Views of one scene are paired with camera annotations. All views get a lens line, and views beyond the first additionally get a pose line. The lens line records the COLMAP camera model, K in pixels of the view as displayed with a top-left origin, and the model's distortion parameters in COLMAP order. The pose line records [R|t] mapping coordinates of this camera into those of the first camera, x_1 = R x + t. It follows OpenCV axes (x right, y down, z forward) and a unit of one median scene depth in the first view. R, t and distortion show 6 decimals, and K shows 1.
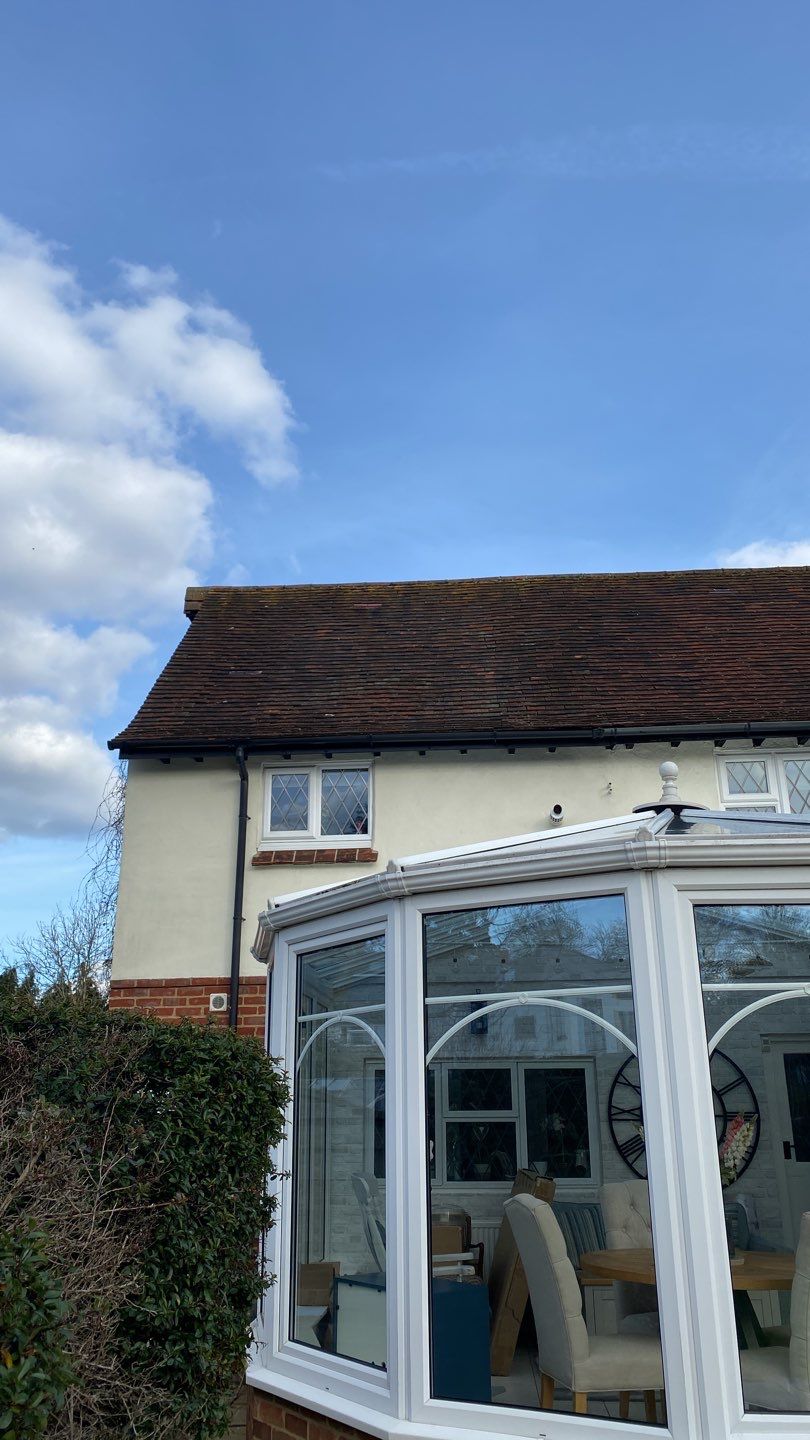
lens RADIAL K [[1050.3, 0, 404.9], [0, 1050.3, 756.2], [0, 0, 1]] dist [0.128602, -0.164446]
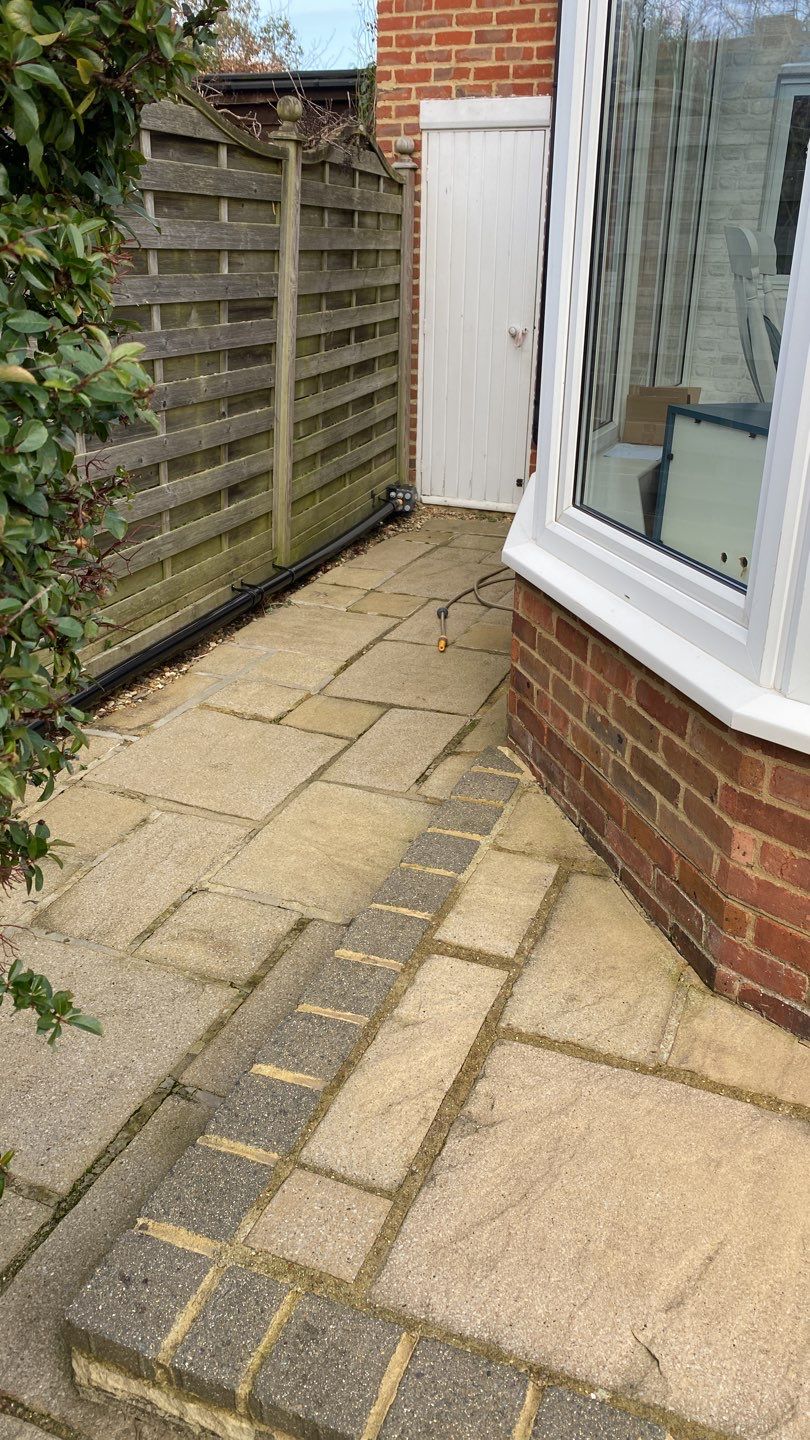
lens RADIAL K [[1081.4, 0, 405.3], [0, 1081.4, 721.1], [0, 0, 1]] dist [0.117715, -0.190413]
pose [[0.946732, 0.148590, -0.285692, -0.011011], [0.081809, 0.747092, 0.659667, 0.235585], [0.311459, -0.647900, 0.695140, 0.484991]]
